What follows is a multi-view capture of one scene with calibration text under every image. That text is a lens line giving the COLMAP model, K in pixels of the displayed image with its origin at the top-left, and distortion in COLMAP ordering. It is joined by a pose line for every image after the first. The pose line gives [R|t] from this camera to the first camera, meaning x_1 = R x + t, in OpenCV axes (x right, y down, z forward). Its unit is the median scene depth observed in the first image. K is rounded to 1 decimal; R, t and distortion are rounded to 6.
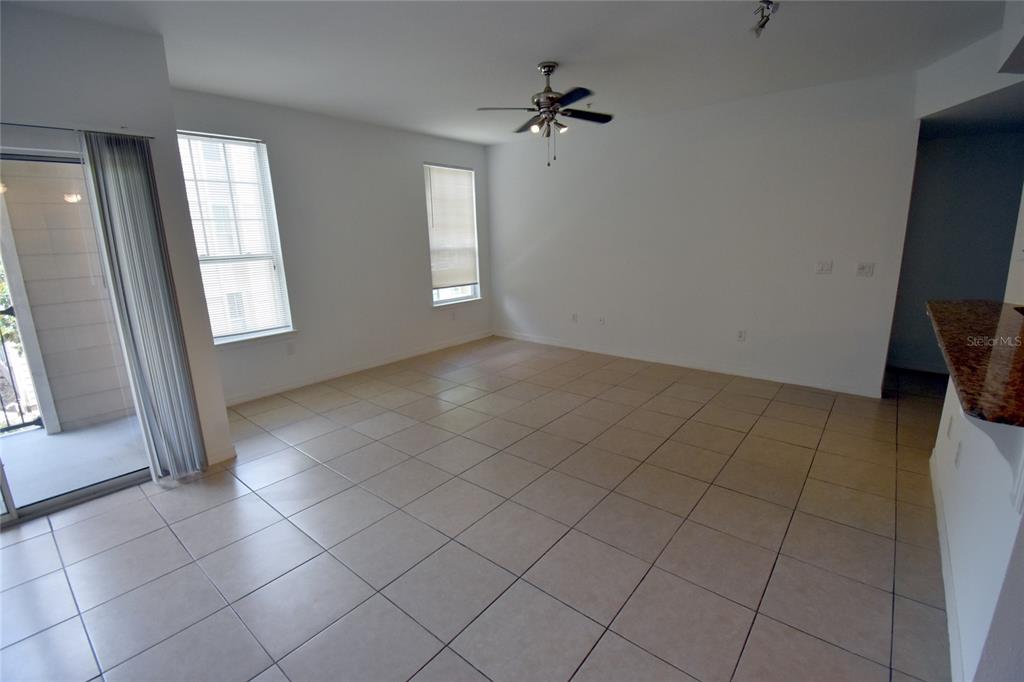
lens RADIAL K [[454.3, 0, 516.9], [0, 454.3, 338.9], [0, 0, 1]] dist [0.025475, -0.030358]
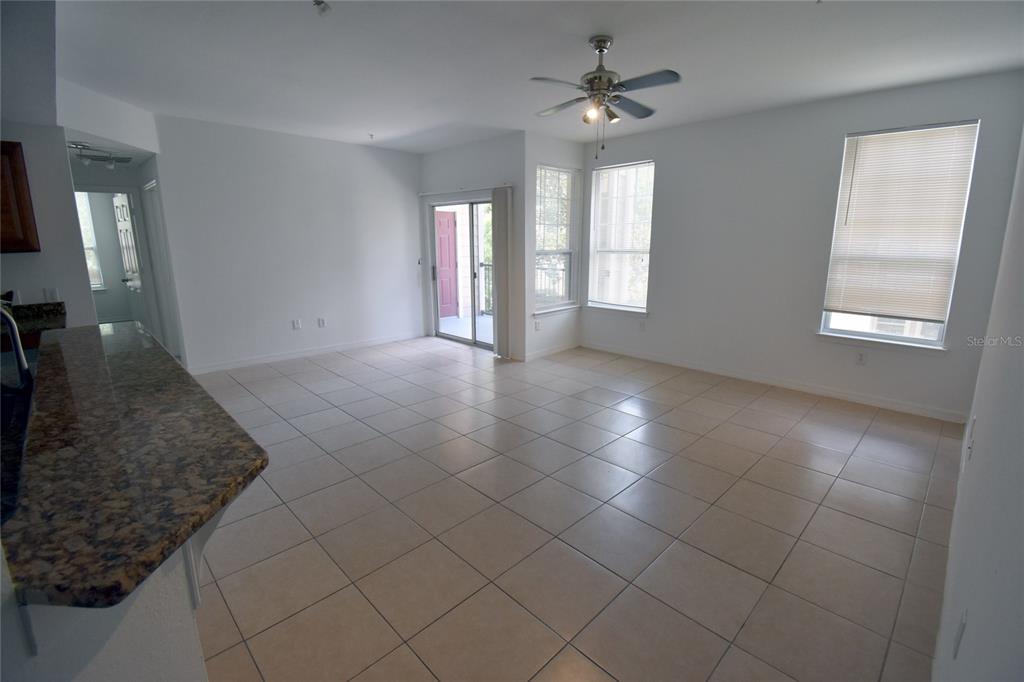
lens RADIAL K [[454.3, 0, 516.9], [0, 454.3, 338.9], [0, 0, 1]] dist [0.025475, -0.030358]
pose [[-0.113018, 0.235912, -0.965180, 0.584341], [-0.214954, 0.942594, 0.255562, -0.147882], [0.970063, 0.236352, -0.055820, 0.581124]]
